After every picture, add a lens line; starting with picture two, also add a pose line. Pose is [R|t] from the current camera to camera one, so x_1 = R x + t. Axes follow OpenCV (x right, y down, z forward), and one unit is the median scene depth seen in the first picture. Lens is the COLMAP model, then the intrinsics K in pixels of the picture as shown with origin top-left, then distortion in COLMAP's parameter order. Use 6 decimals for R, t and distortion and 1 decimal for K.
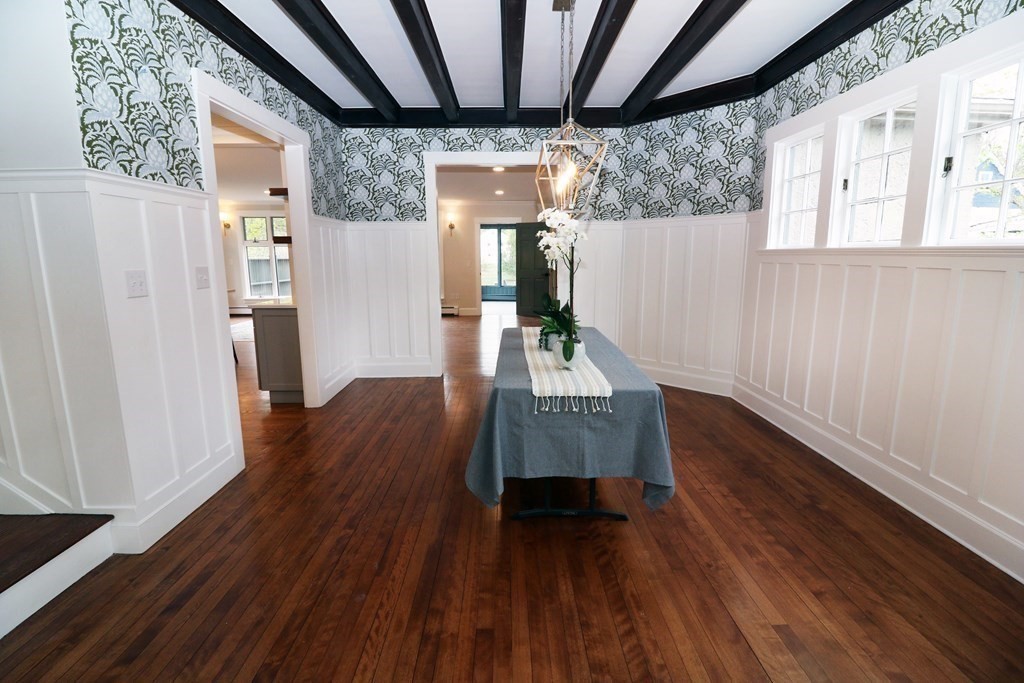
lens RADIAL K [[481.9, 0, 512.0], [0, 481.9, 341.5], [0, 0, 1]] dist [-0.009149, -0.001463]
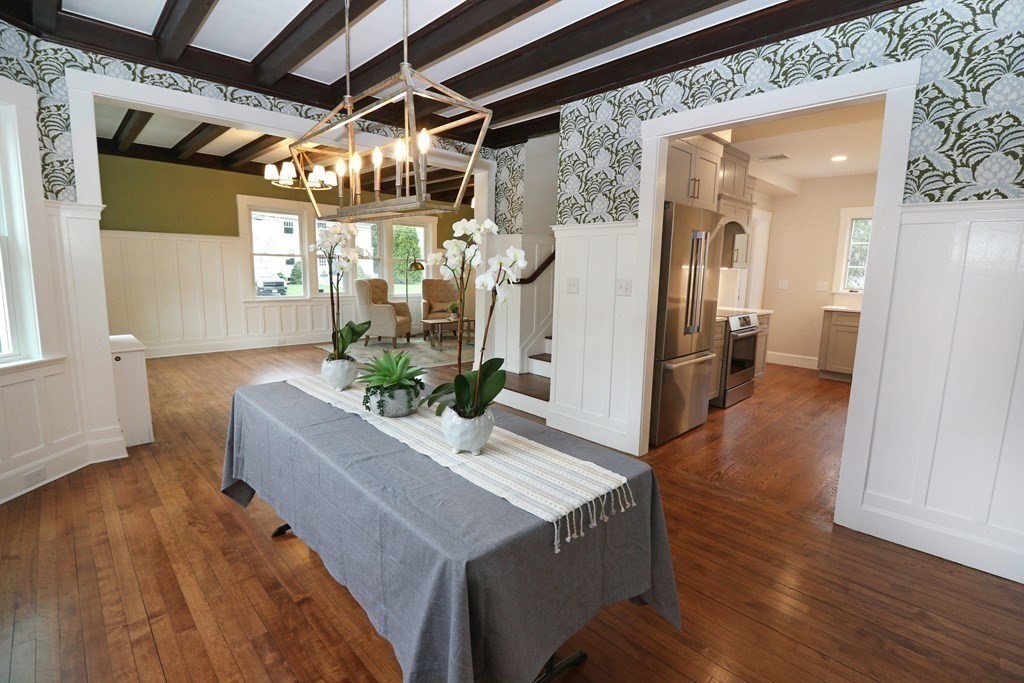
lens RADIAL K [[481.9, 0, 512.0], [0, 481.9, 341.5], [0, 0, 1]] dist [-0.009149, -0.001463]
pose [[-0.736564, 0.088211, -0.670590, 0.525818], [-0.136384, 0.951724, 0.274994, -0.351634], [0.662474, 0.294008, -0.688975, 1.968208]]
